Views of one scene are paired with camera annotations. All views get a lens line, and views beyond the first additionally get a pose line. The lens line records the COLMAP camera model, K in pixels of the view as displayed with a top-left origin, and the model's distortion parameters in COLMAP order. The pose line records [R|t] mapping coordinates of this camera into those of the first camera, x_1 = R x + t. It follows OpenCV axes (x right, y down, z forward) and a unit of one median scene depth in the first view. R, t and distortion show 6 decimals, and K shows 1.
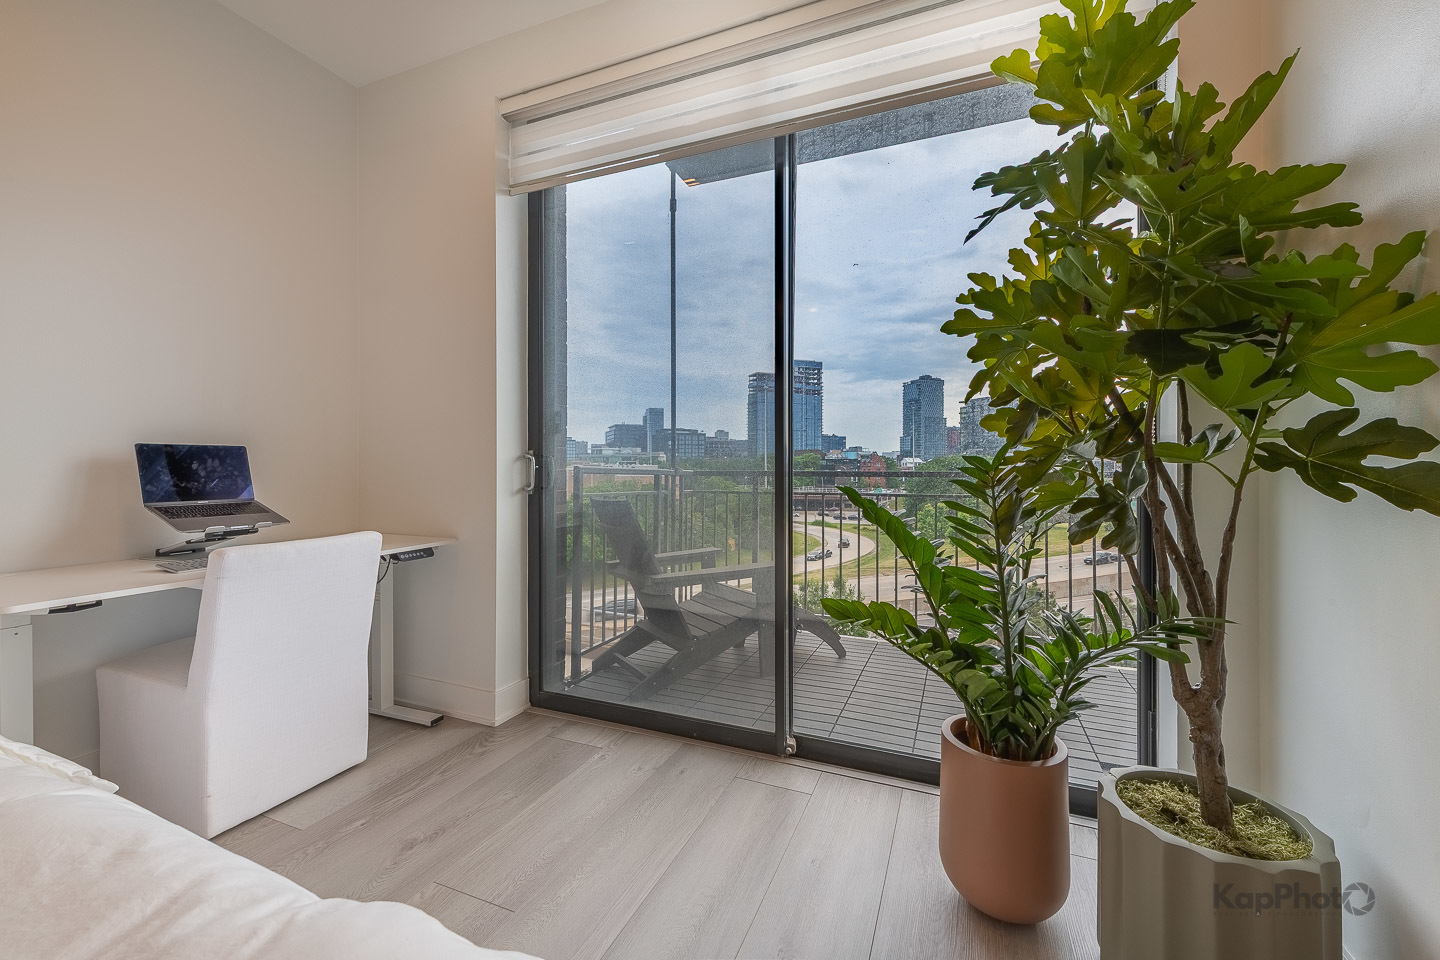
lens RADIAL K [[576.5, 0, 728.3], [0, 576.5, 470.7], [0, 0, 1]] dist [0.009082, -0.002167]
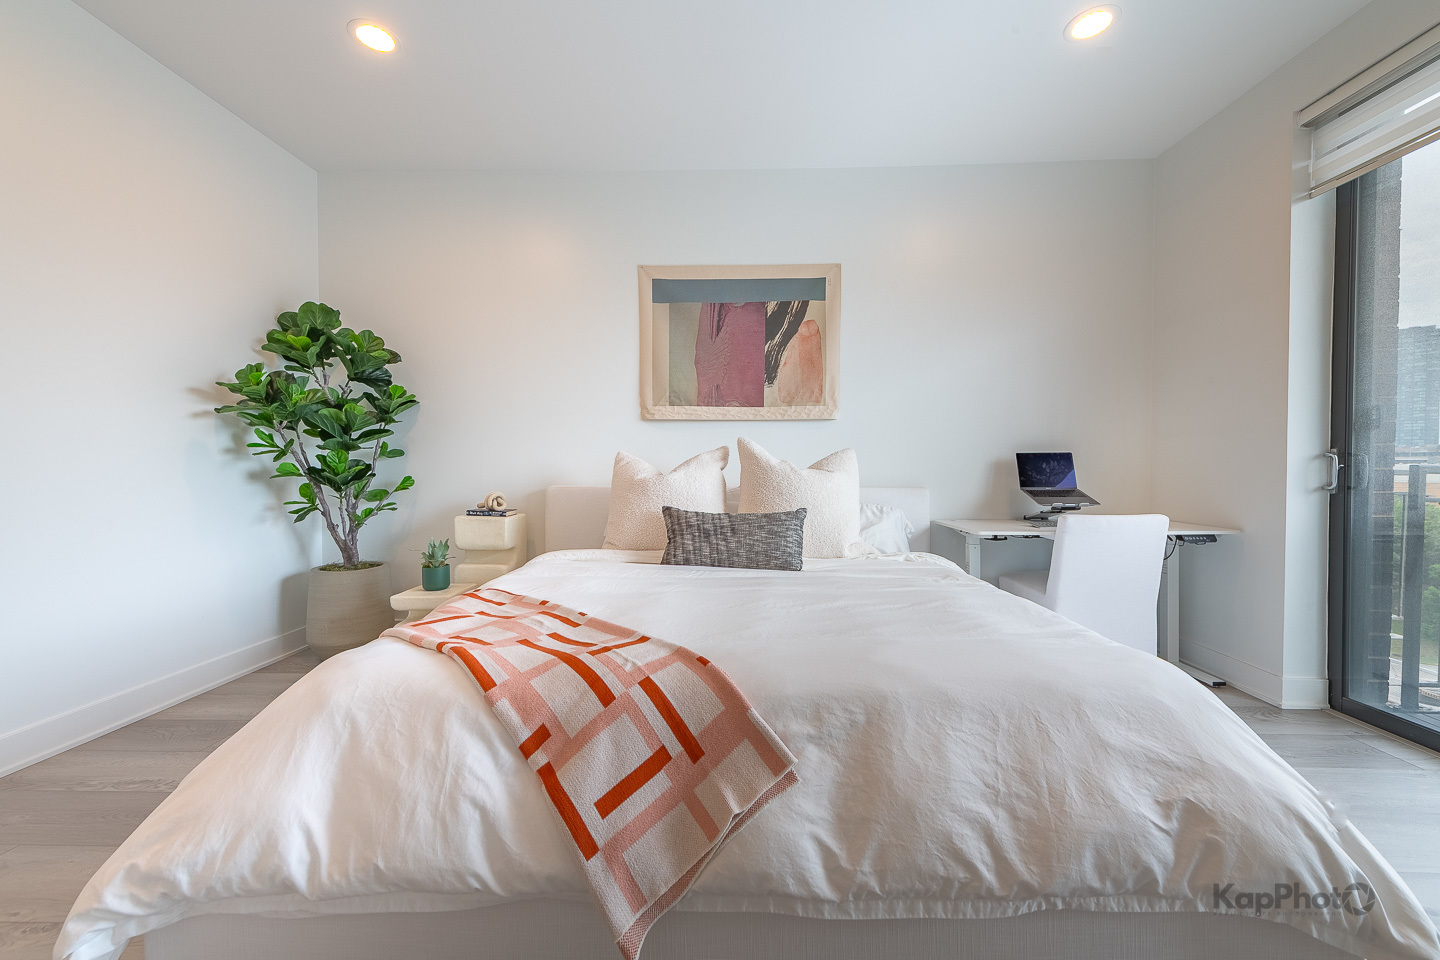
lens RADIAL K [[576.5, 0, 727.3], [0, 576.5, 476.2], [0, 0, 1]] dist [0.009082, -0.002167]
pose [[0.372197, 0.013115, -0.928061, 0.217935], [-0.004712, 0.999914, 0.012240, 0.004924], [0.928142, -0.000182, 0.372227, -0.371465]]
